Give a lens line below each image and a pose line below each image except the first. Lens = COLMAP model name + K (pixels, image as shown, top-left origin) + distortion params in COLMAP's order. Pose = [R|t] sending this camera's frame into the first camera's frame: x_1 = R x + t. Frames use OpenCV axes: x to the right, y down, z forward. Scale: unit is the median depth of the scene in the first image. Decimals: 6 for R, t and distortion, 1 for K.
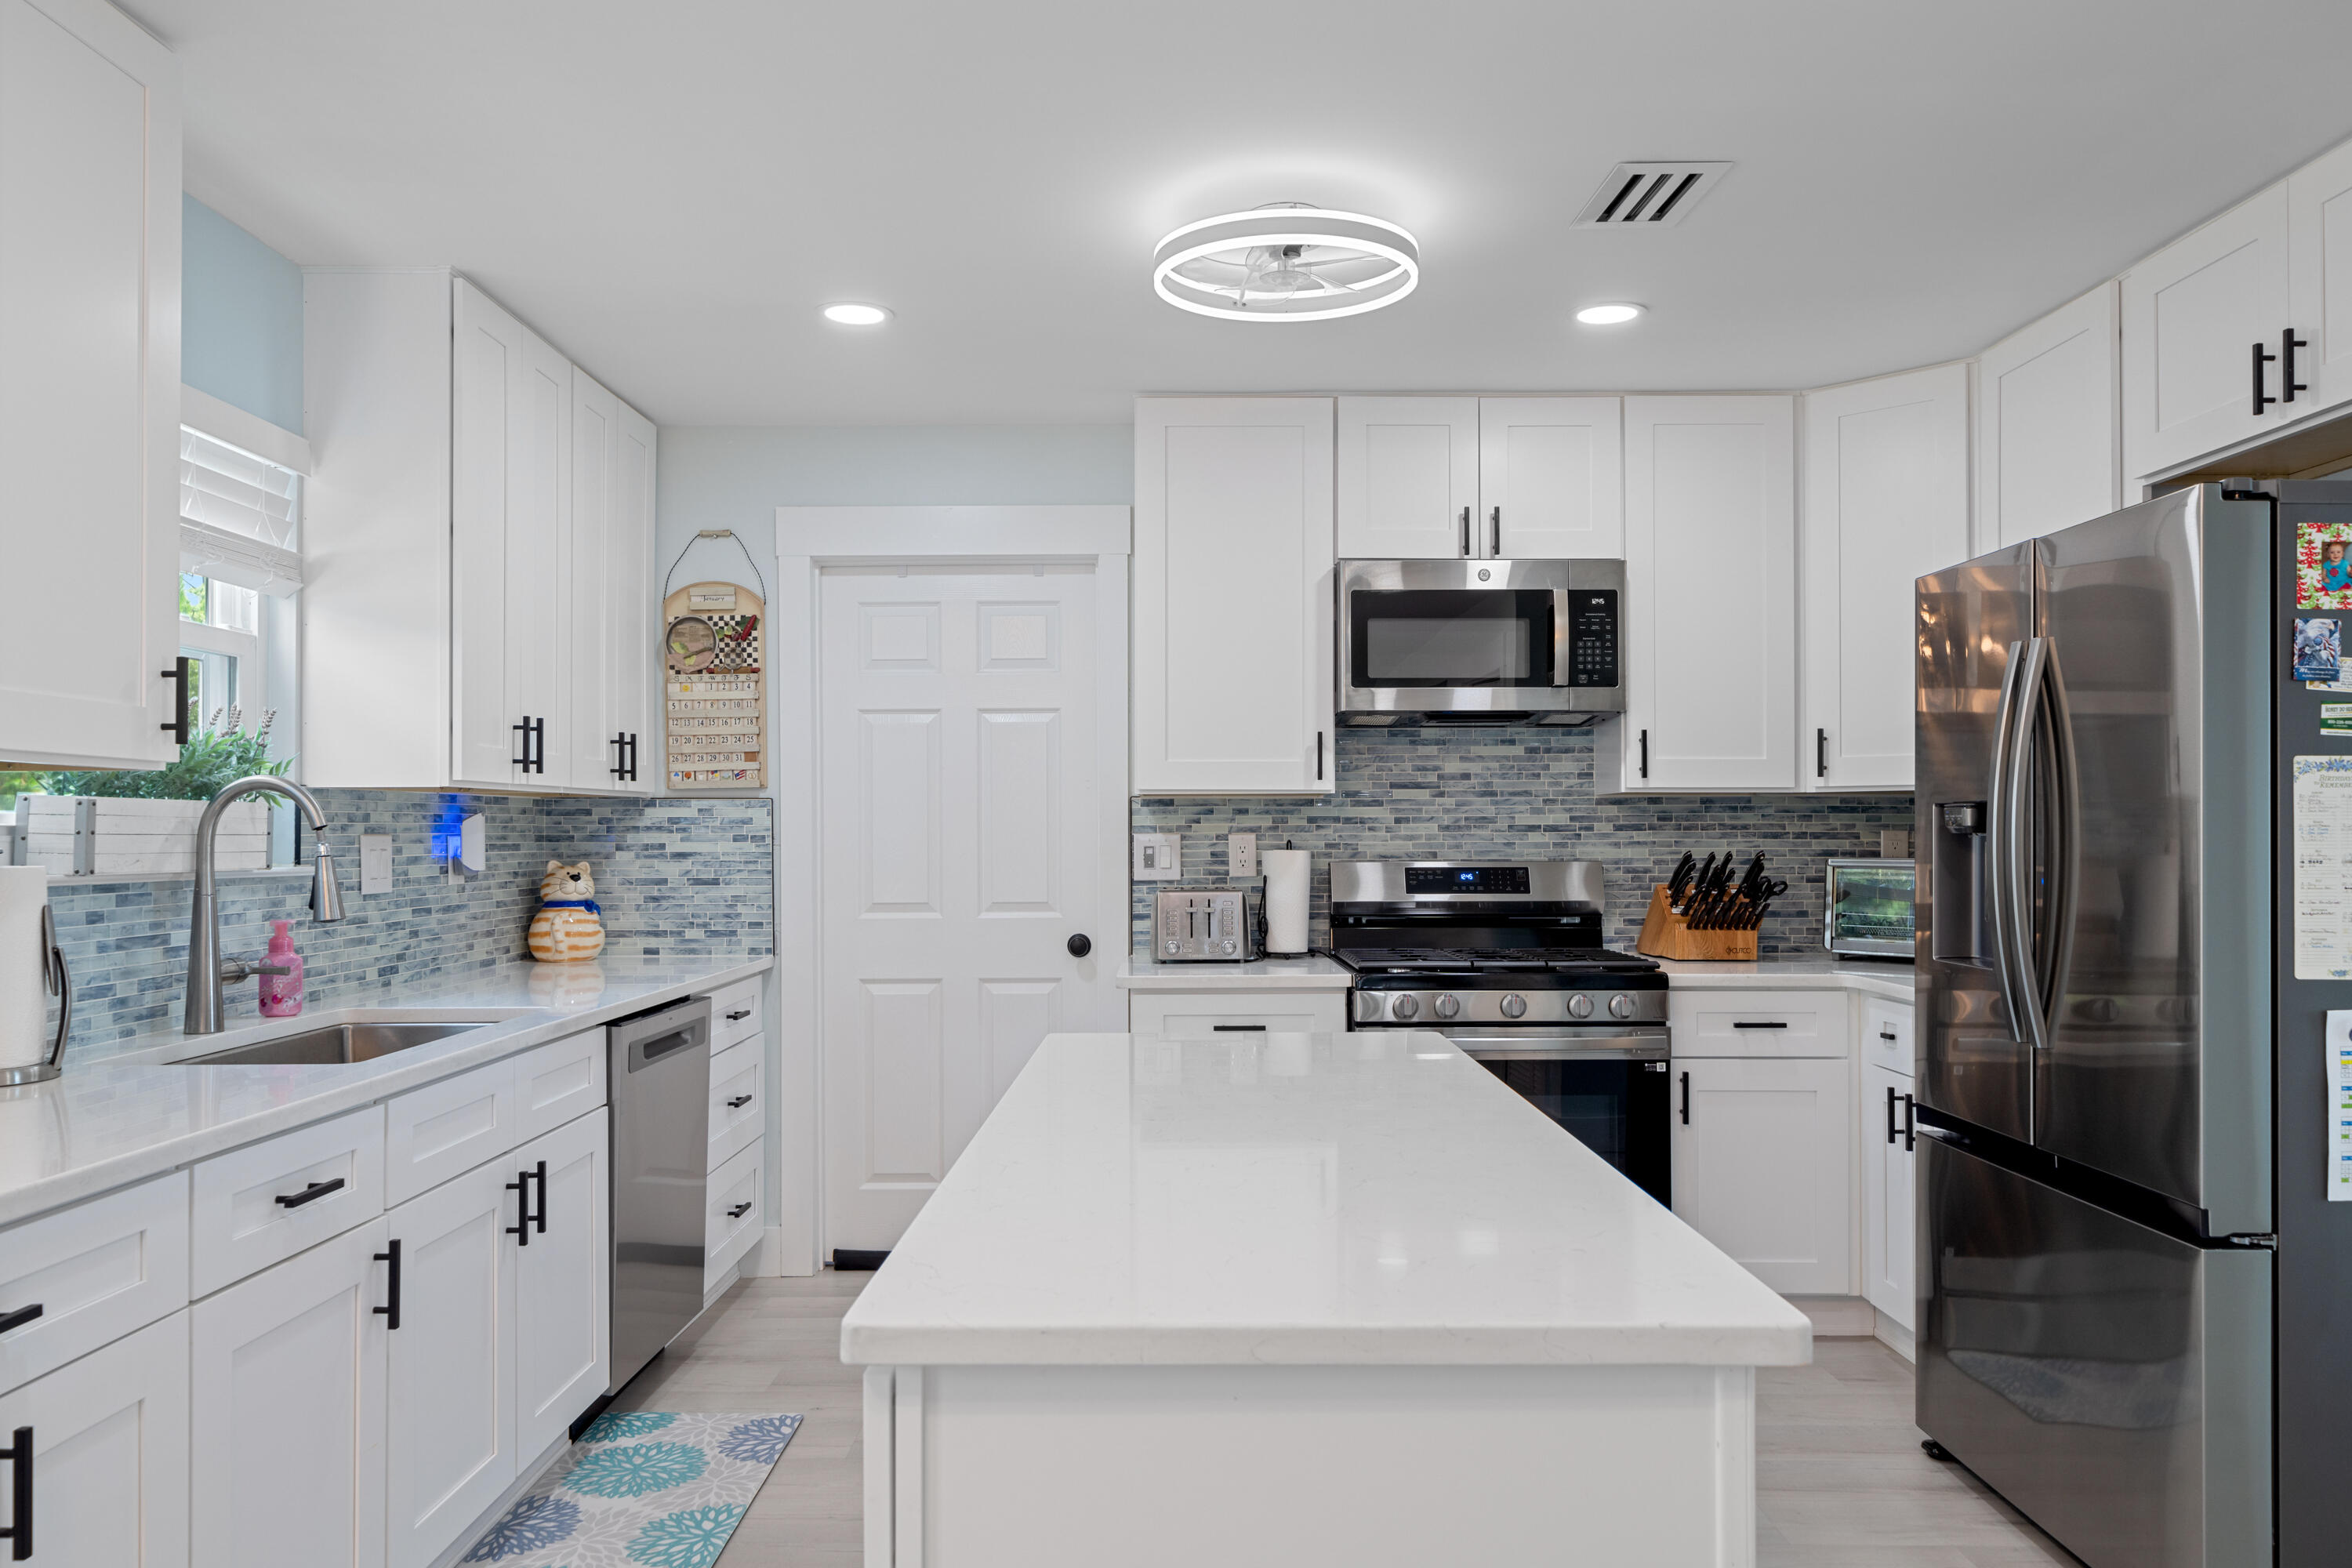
lens RADIAL K [[1525.1, 0, 1174.7], [0, 1525.1, 827.9], [0, 0, 1]] dist [0.000176, -0.000150]
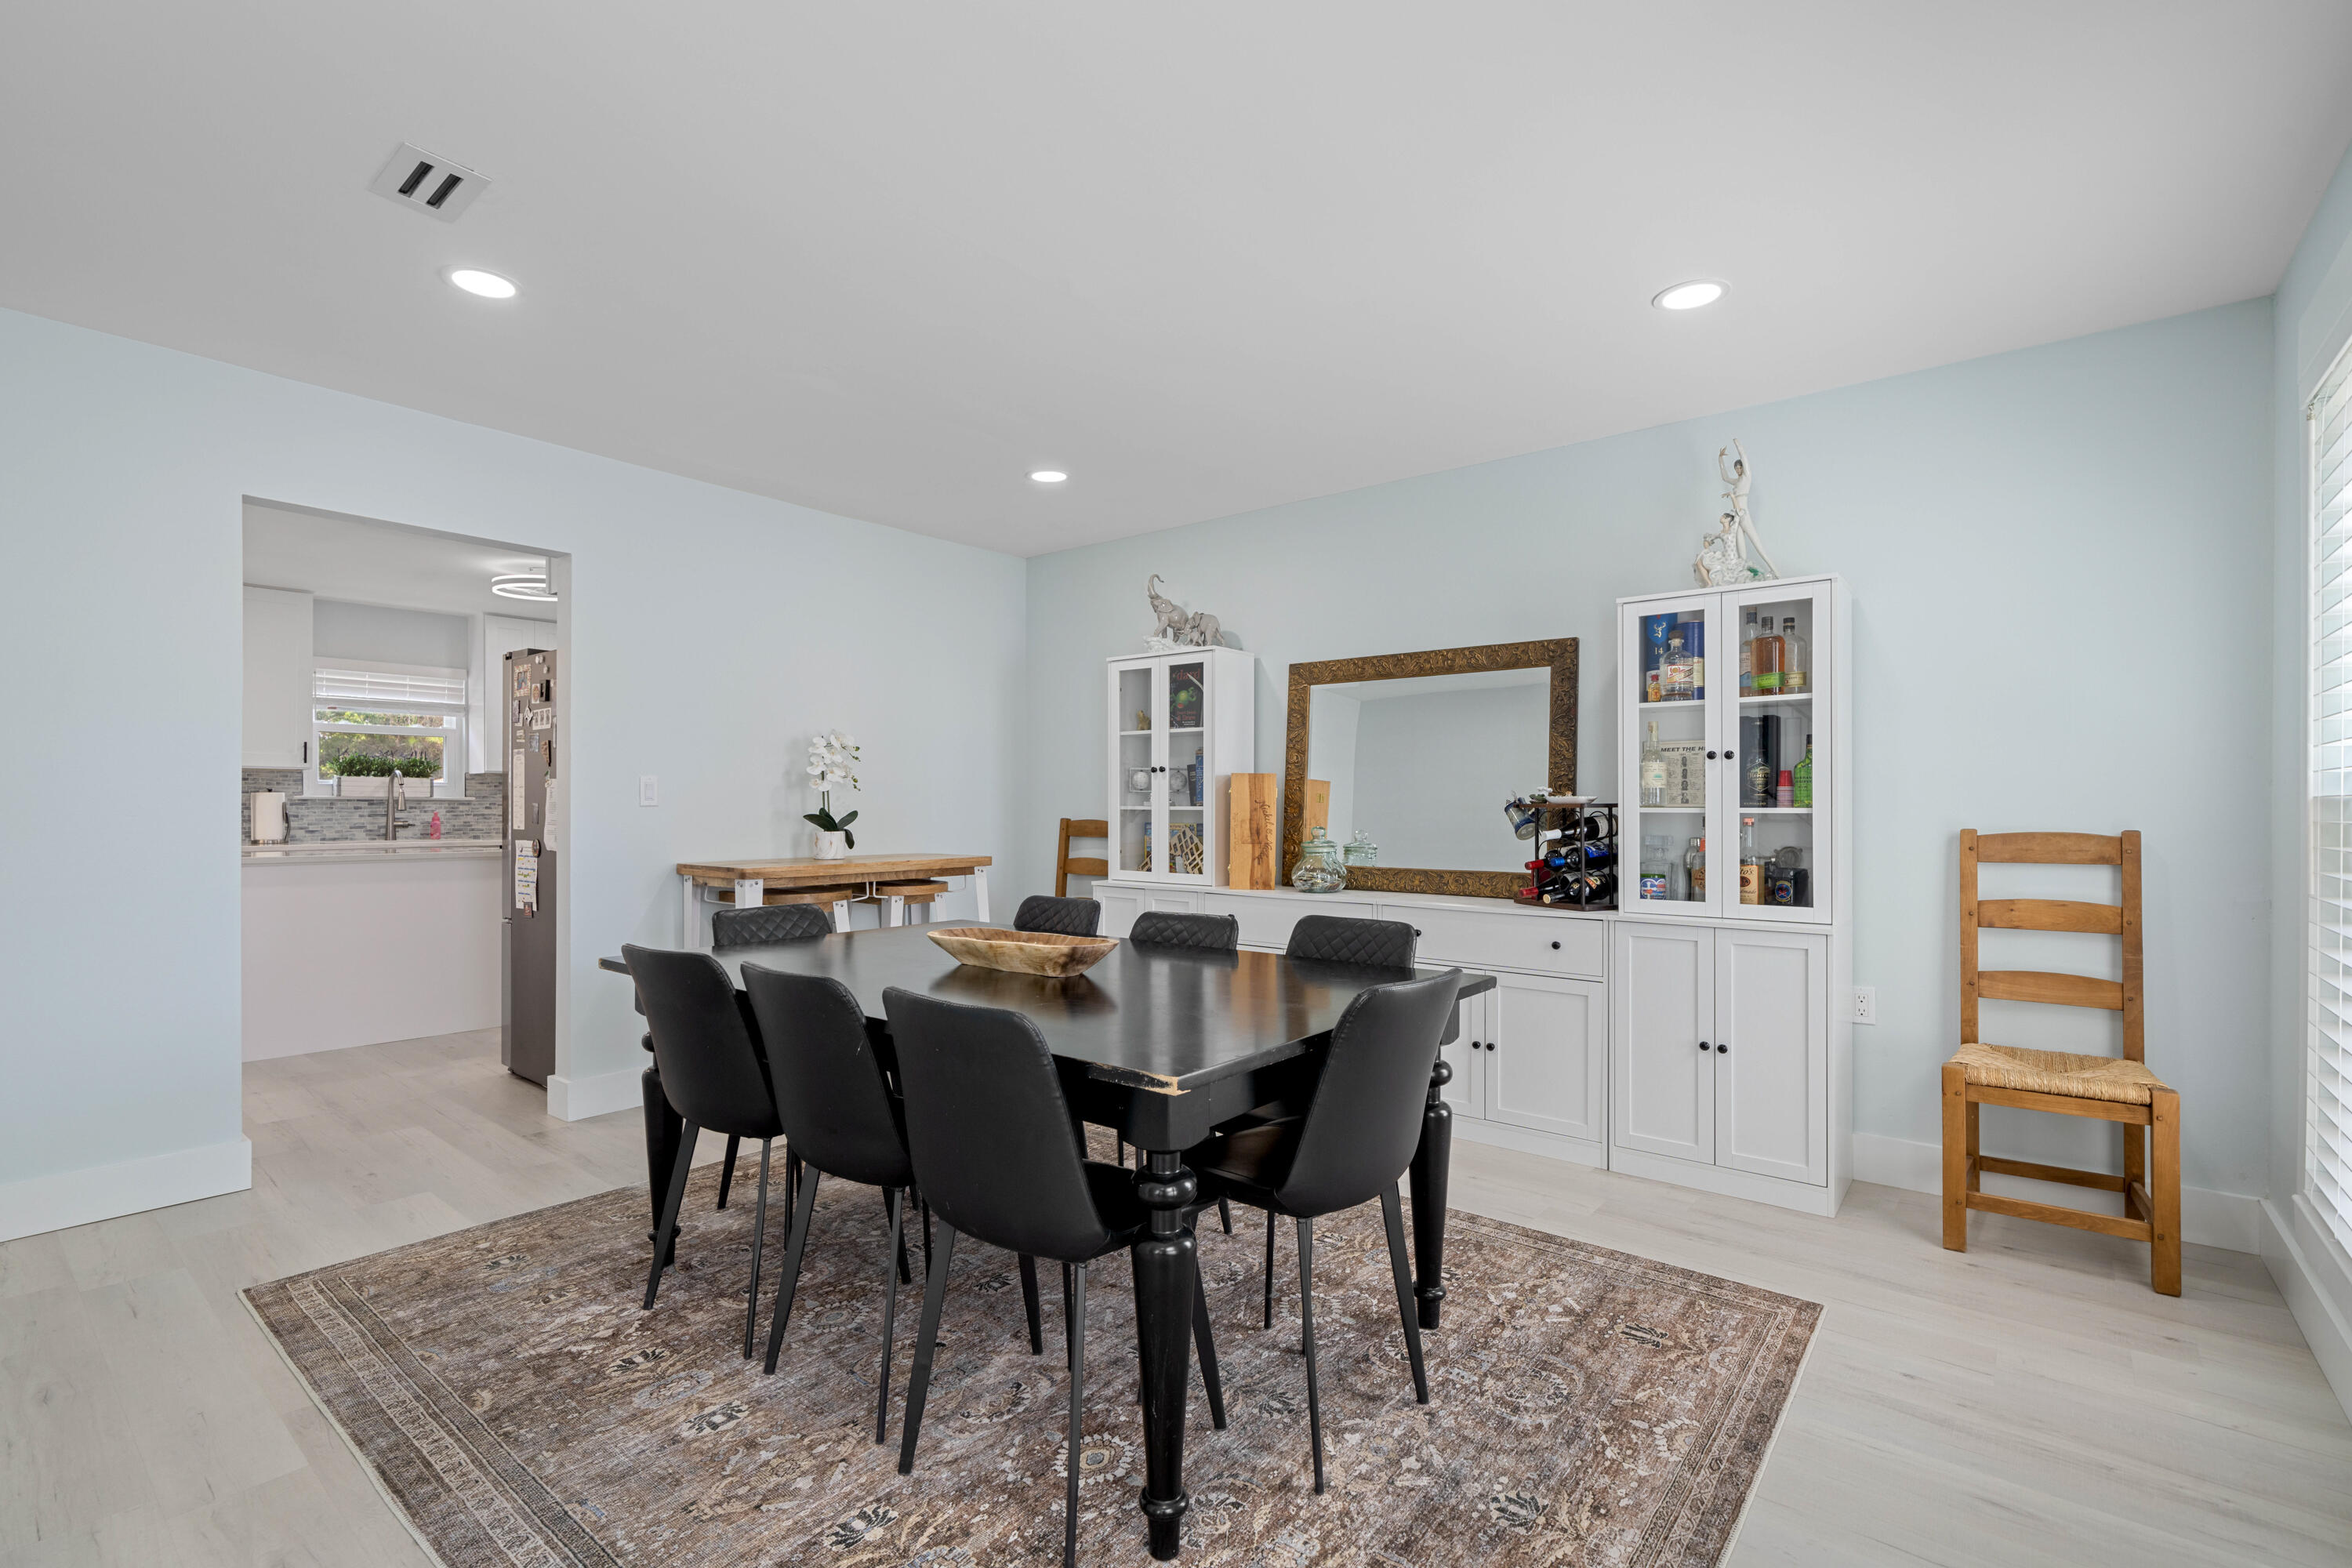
lens RADIAL K [[1050.9, 0, 1176.0], [0, 1050.9, 784.0], [0, 0, 1]] dist [0.000038, -0.000019]
pose [[0.779726, -0.009908, -0.626043, 1.552420], [0.001375, 0.999899, -0.014111, 0.022471], [0.626120, 0.010142, 0.779661, 0.127665]]
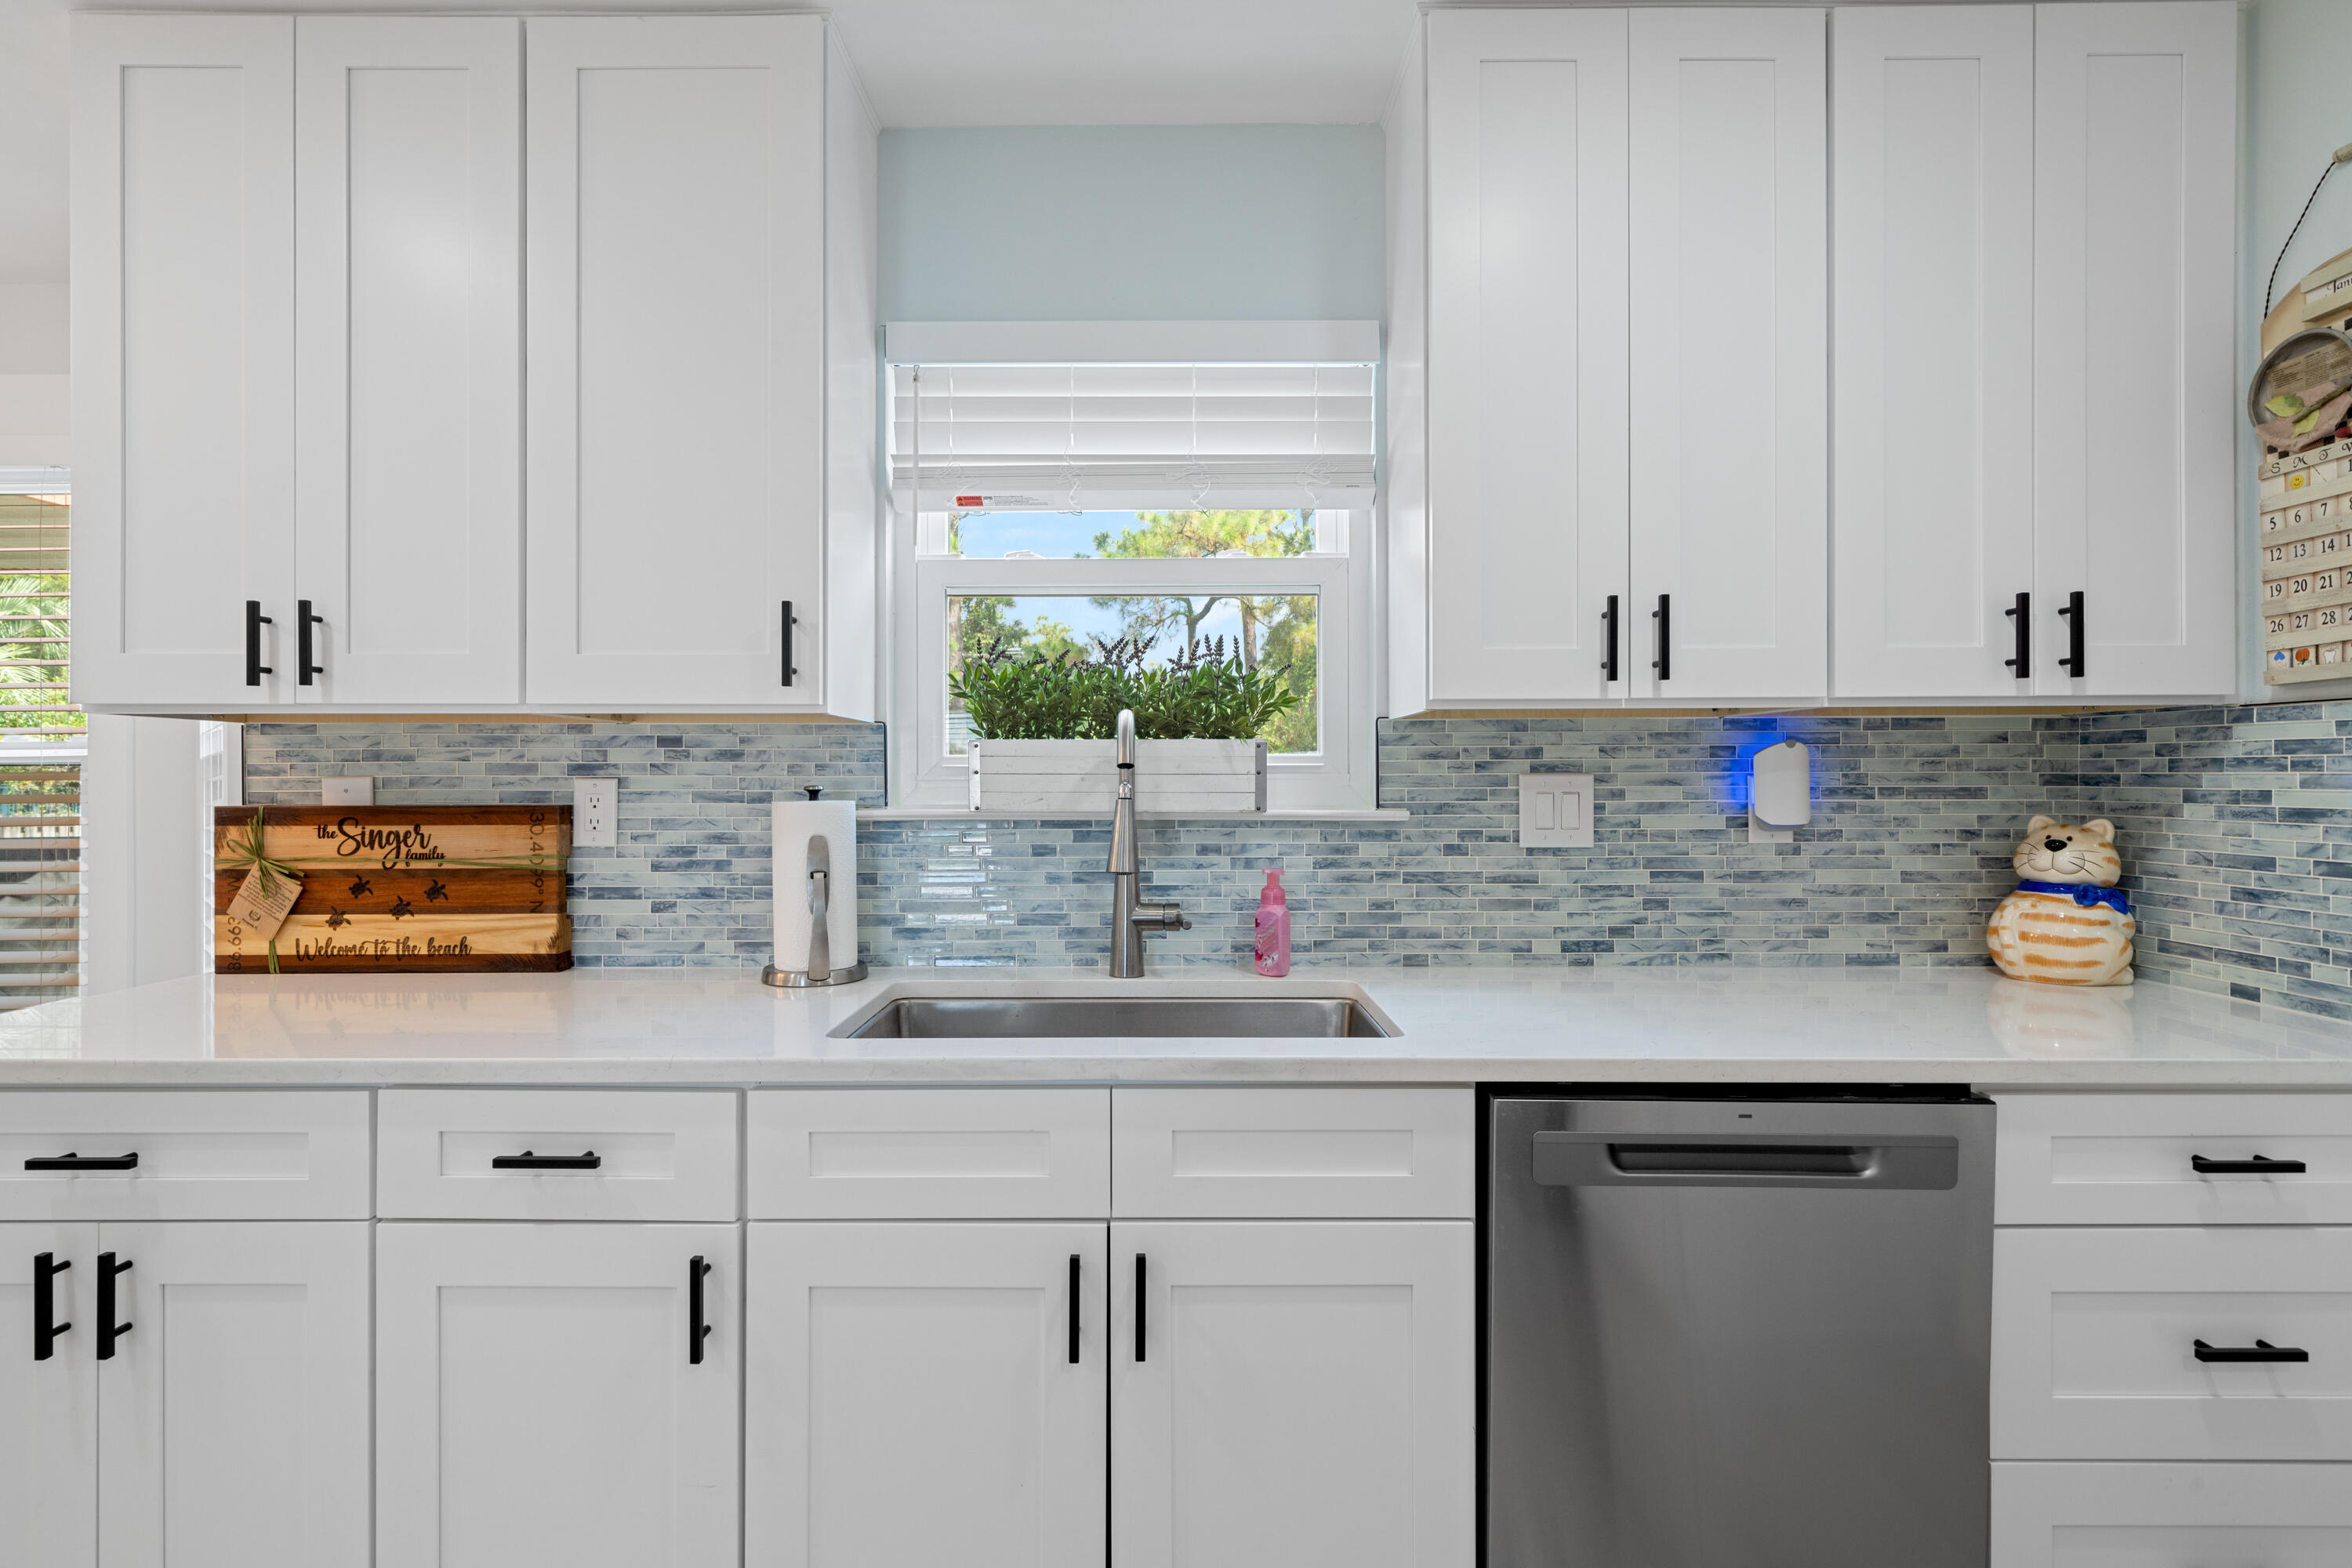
lens RADIAL K [[1113.3, 0, 1176.0], [0, 1113.3, 784.0], [0, 0, 1]] dist [0.002051, 0.000221]
pose [[-0.003193, 0.009106, -0.999953, 0.050489], [0.004580, 0.999948, 0.009091, 0.002830], [0.999984, -0.004551, -0.003234, 0.653812]]
